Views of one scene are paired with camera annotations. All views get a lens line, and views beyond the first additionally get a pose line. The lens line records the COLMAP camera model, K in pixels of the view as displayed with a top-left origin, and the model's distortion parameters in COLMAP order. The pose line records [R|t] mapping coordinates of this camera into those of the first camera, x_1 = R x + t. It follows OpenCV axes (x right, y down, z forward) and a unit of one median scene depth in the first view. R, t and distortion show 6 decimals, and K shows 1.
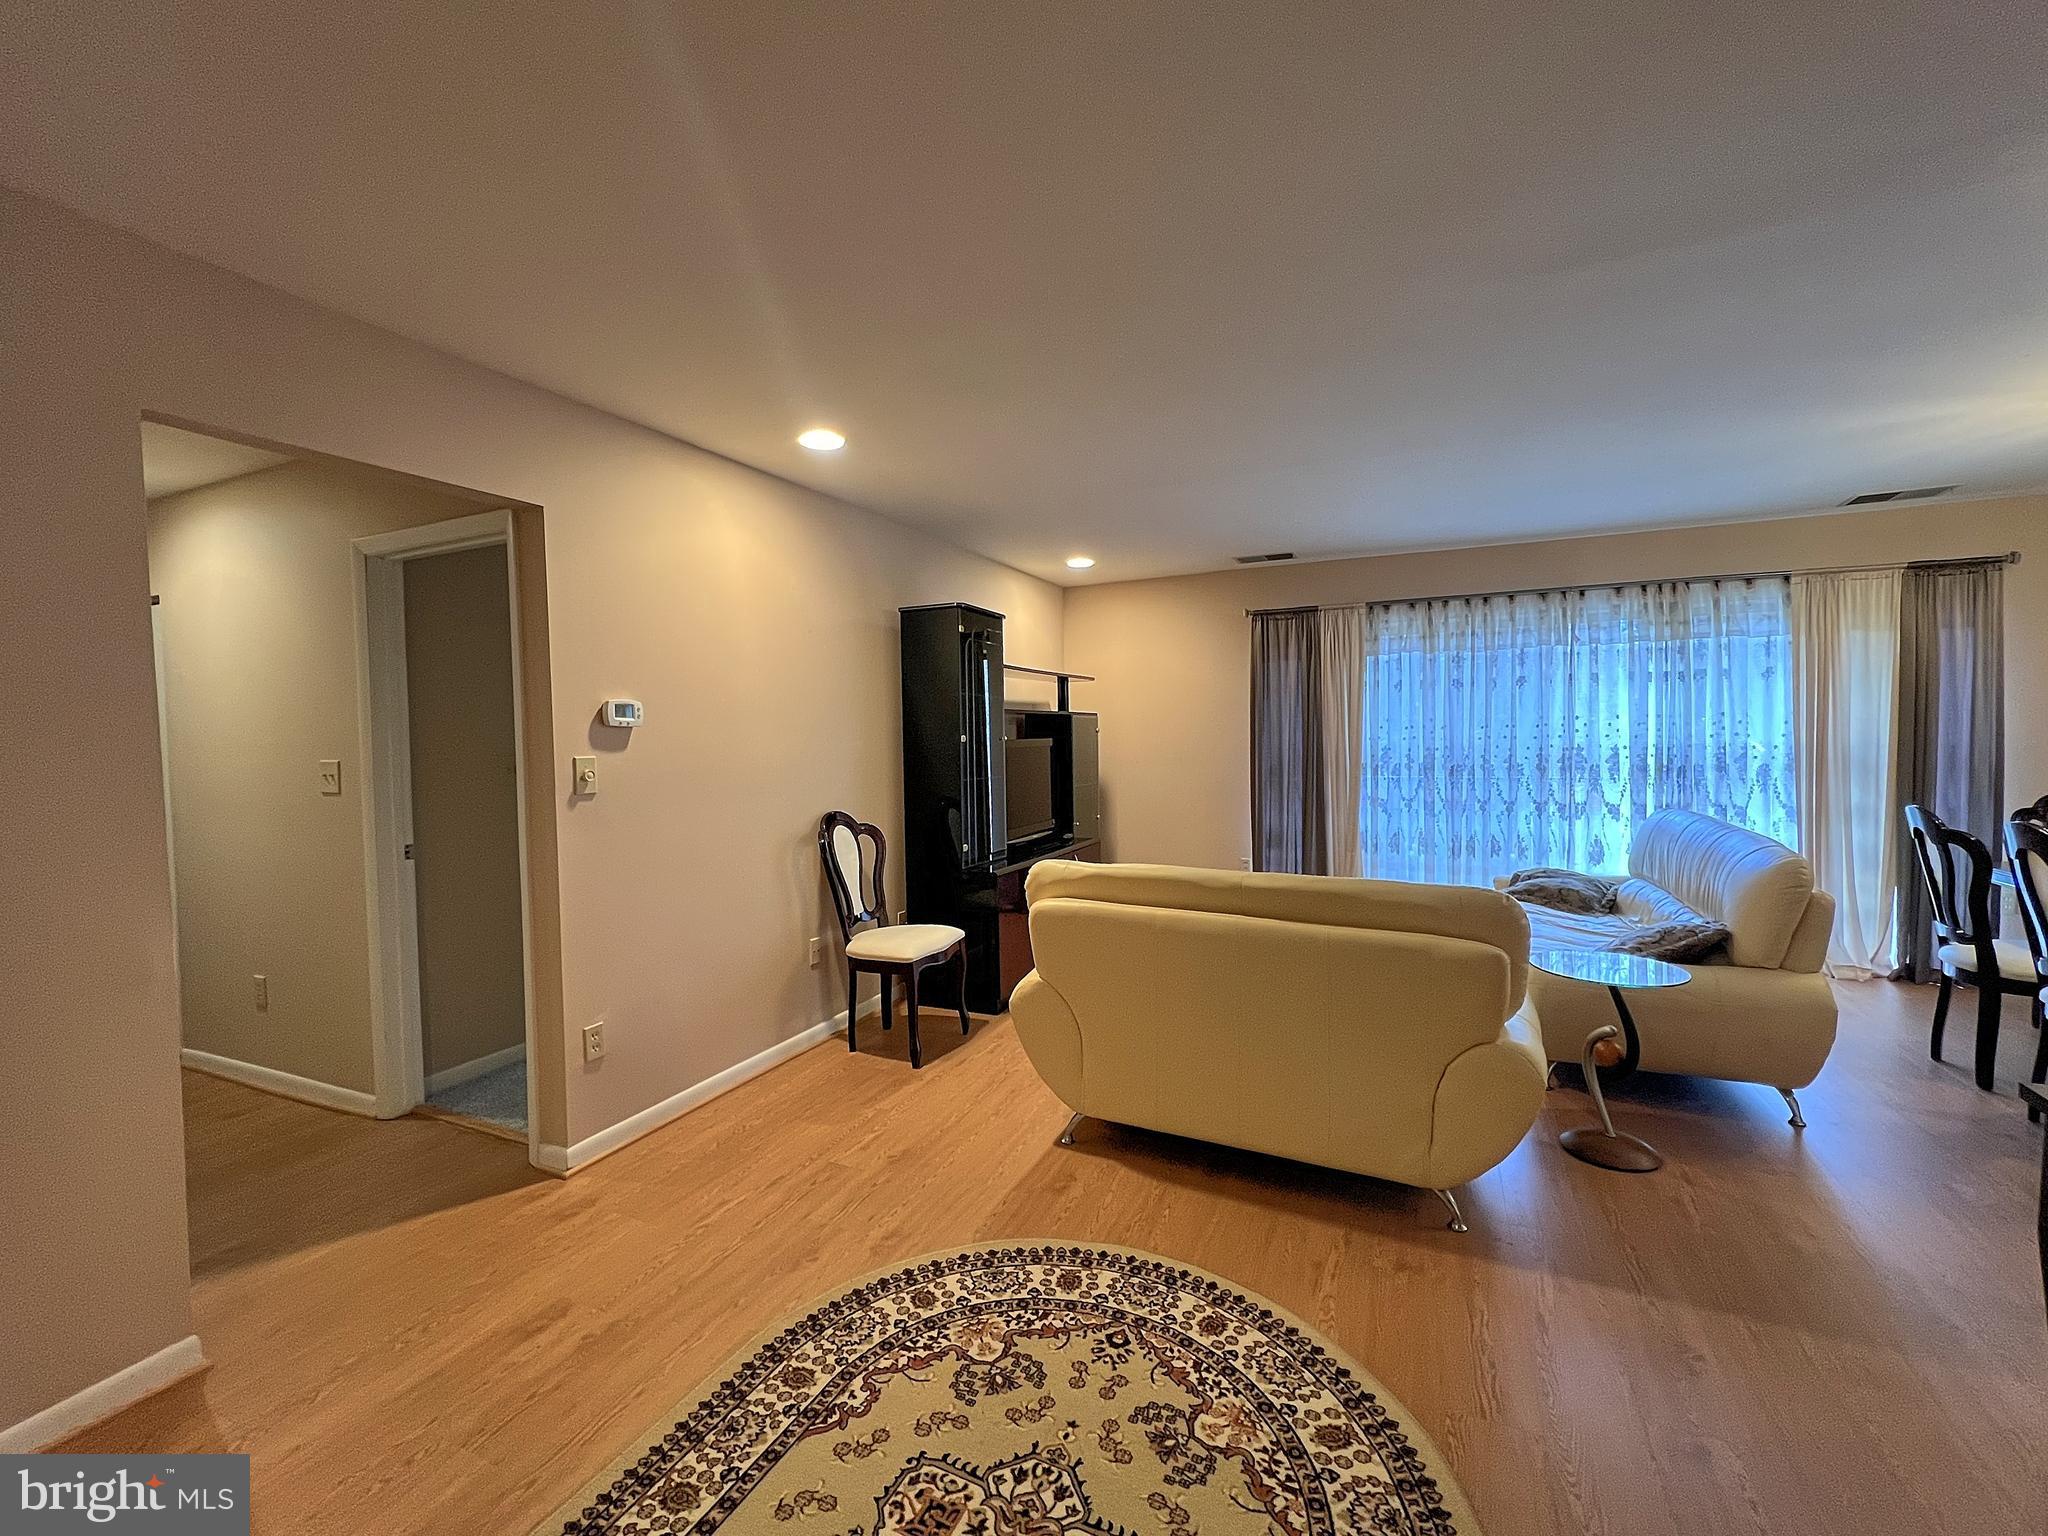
lens RADIAL K [[879.5, 0, 1024.0], [0, 879.5, 768.0], [0, 0, 1]] dist [-0.000312, 0.000086]
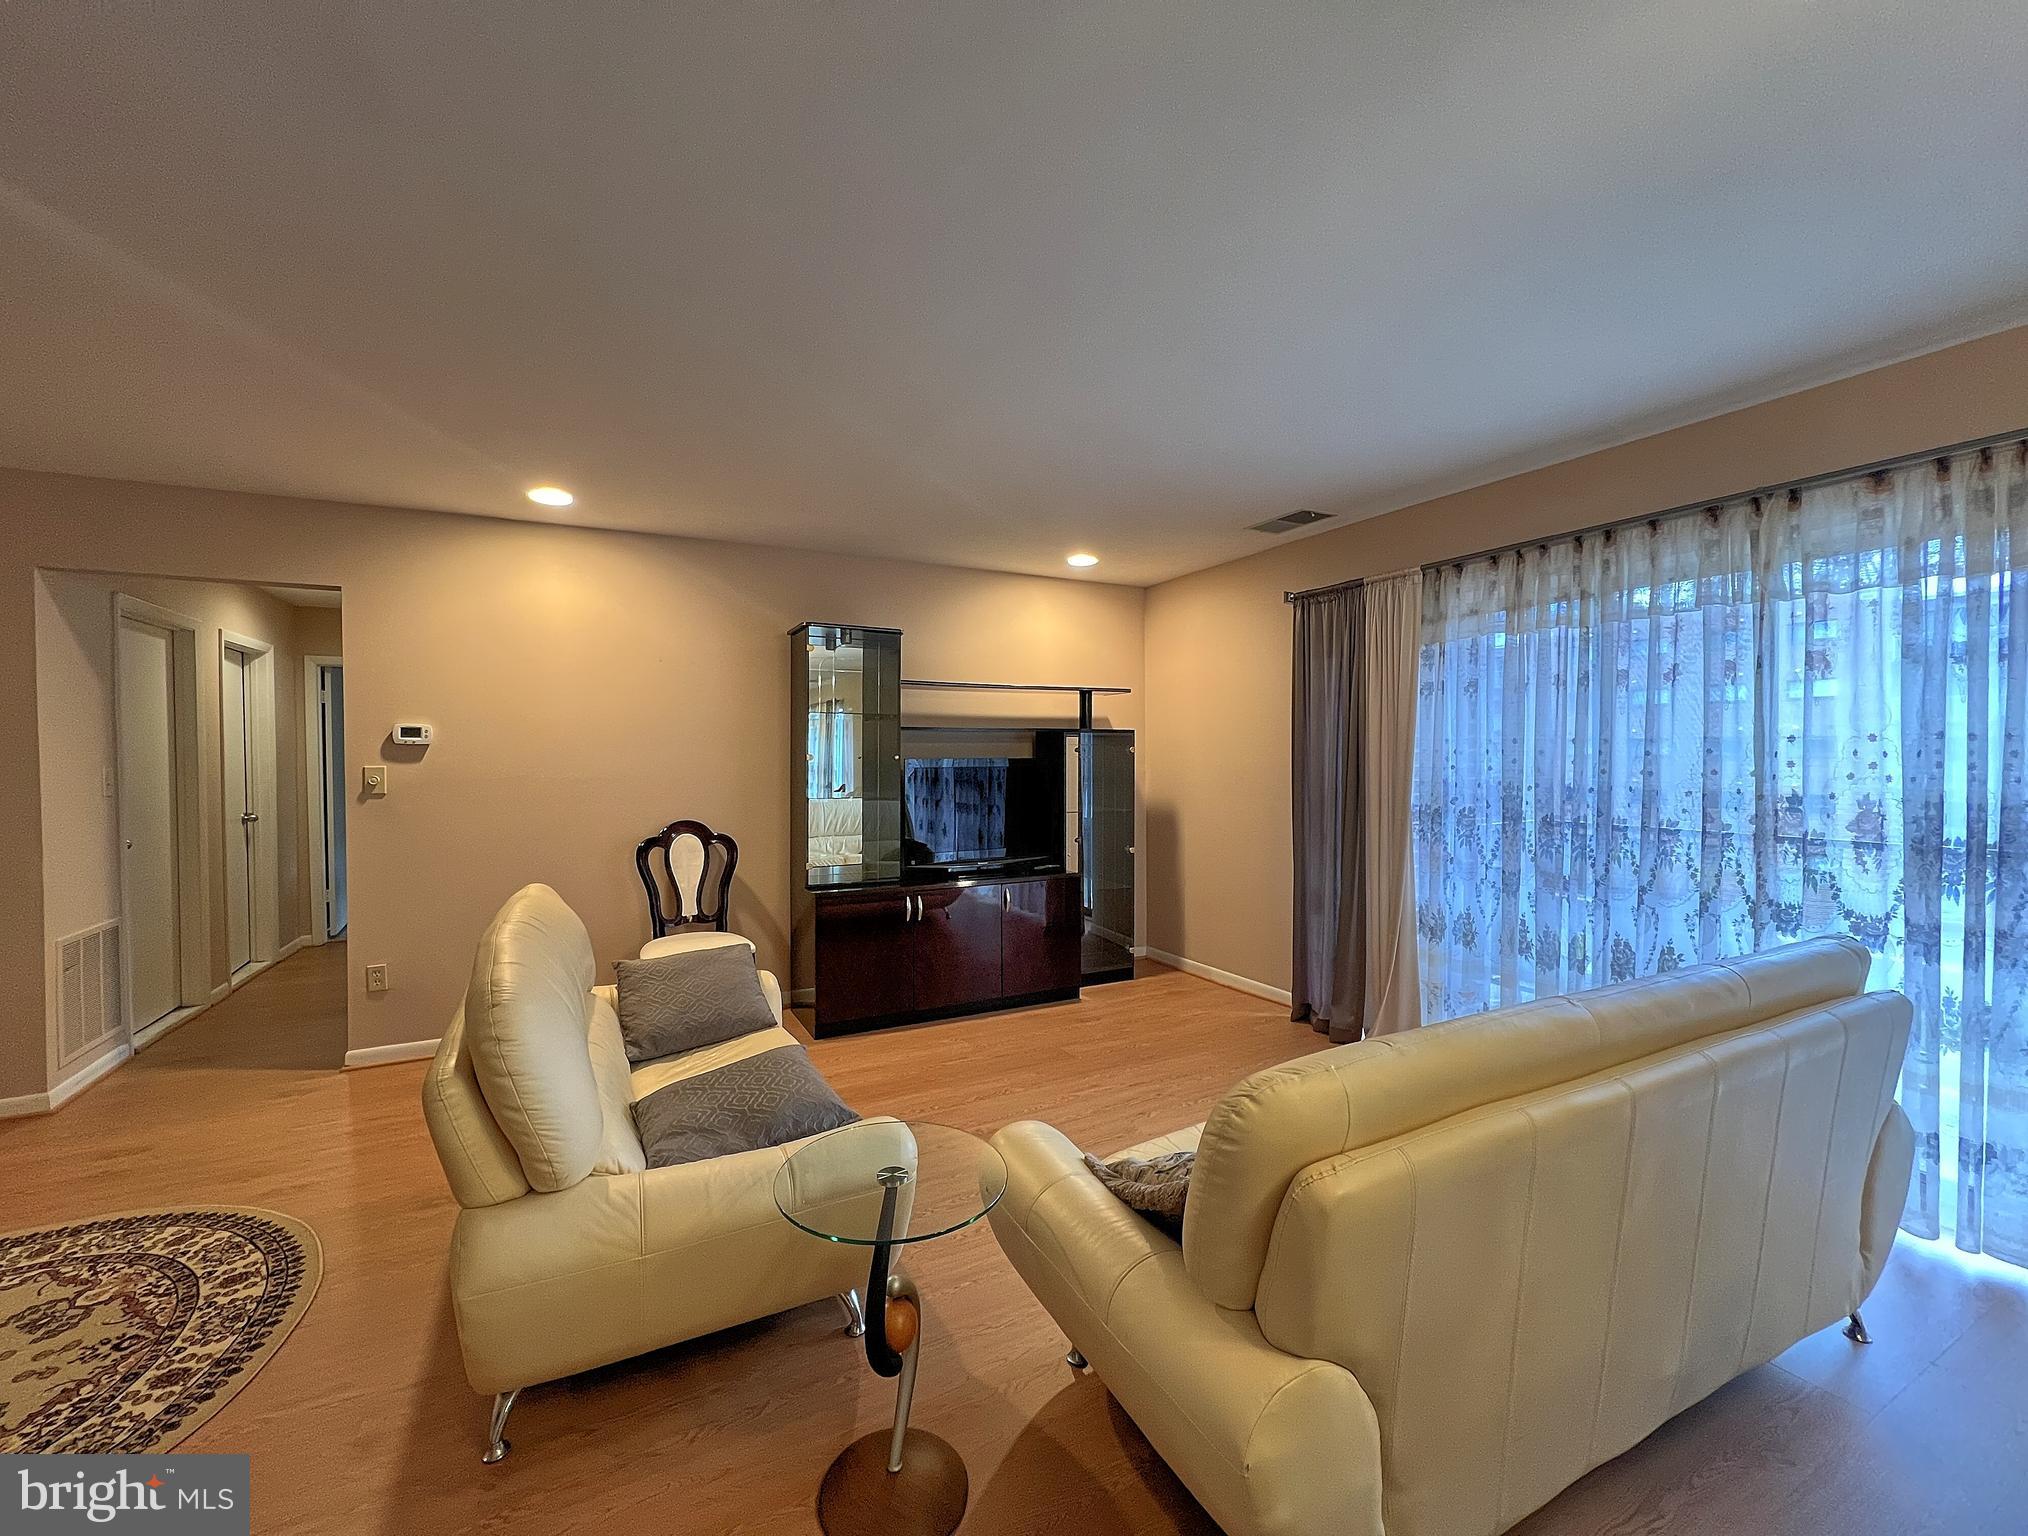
lens RADIAL K [[828.4, 0, 1014.0], [0, 828.4, 768.0], [0, 0, 1]] dist [0.002038, -0.000241]
pose [[0.777535, 0.027318, -0.628245, 0.838899], [-0.035168, 0.999381, -0.000070, -0.035271], [0.627855, 0.022149, 0.778015, 0.486821]]
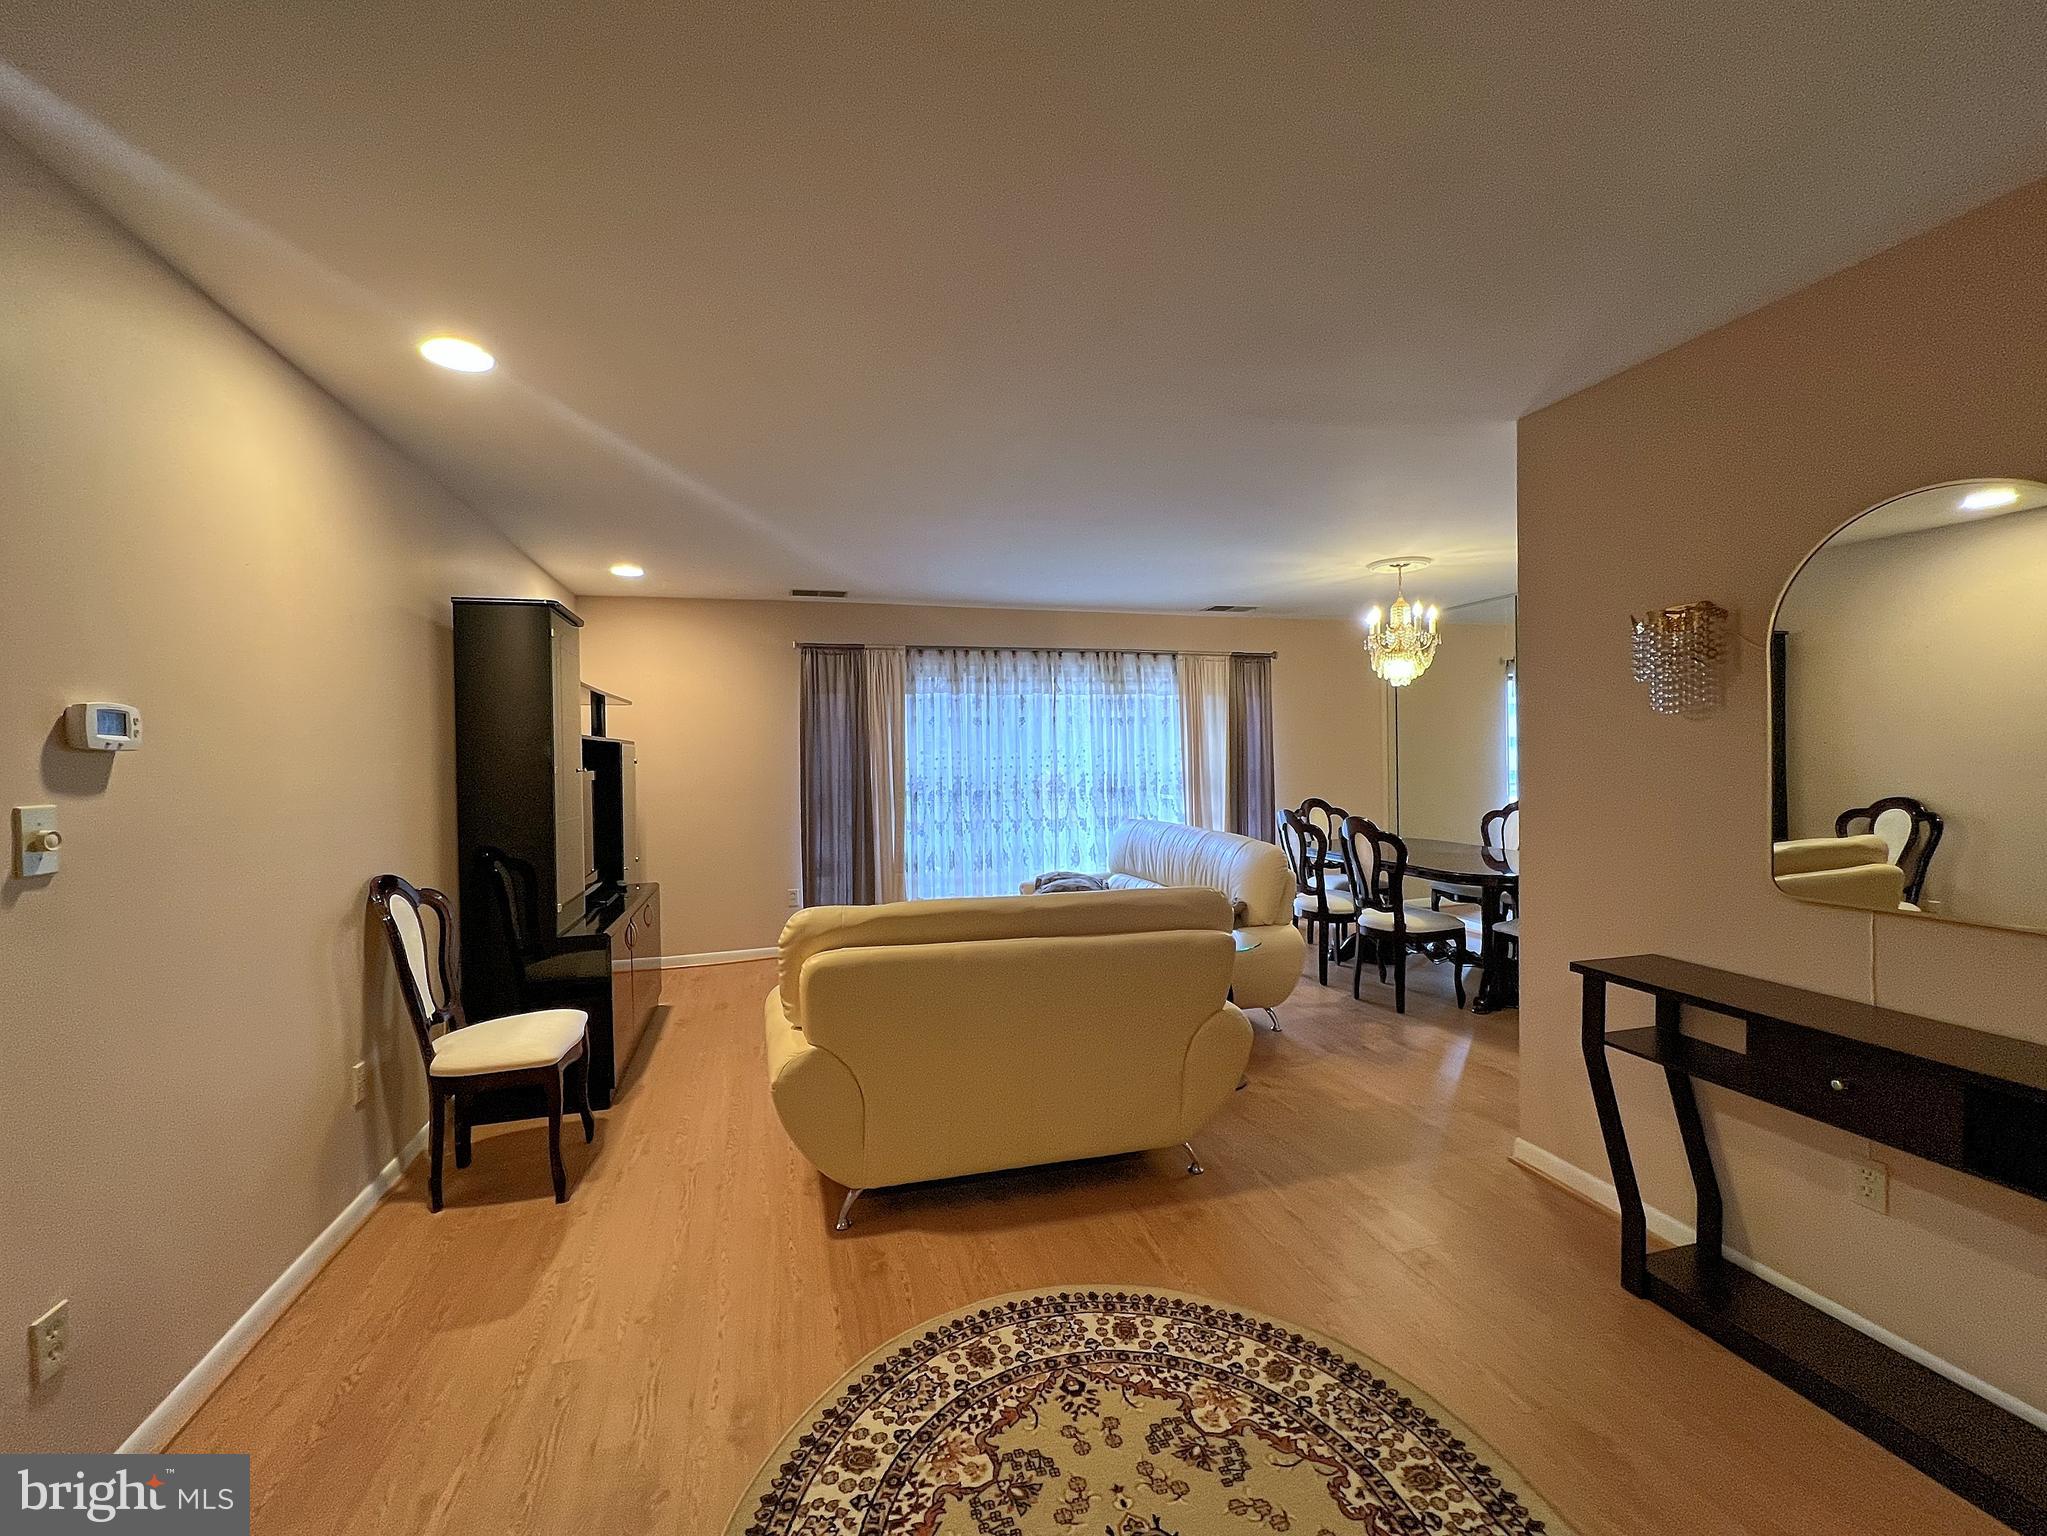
lens RADIAL K [[843.2, 0, 1023.5], [0, 843.2, 768.0], [0, 0, 1]] dist [0.000207, 0.000026]
pose [[0.753143, -0.004040, 0.657845, -0.300272], [0.028419, 0.999247, -0.026400, -0.004091], [-0.657243, 0.038579, 0.752691, 0.172142]]
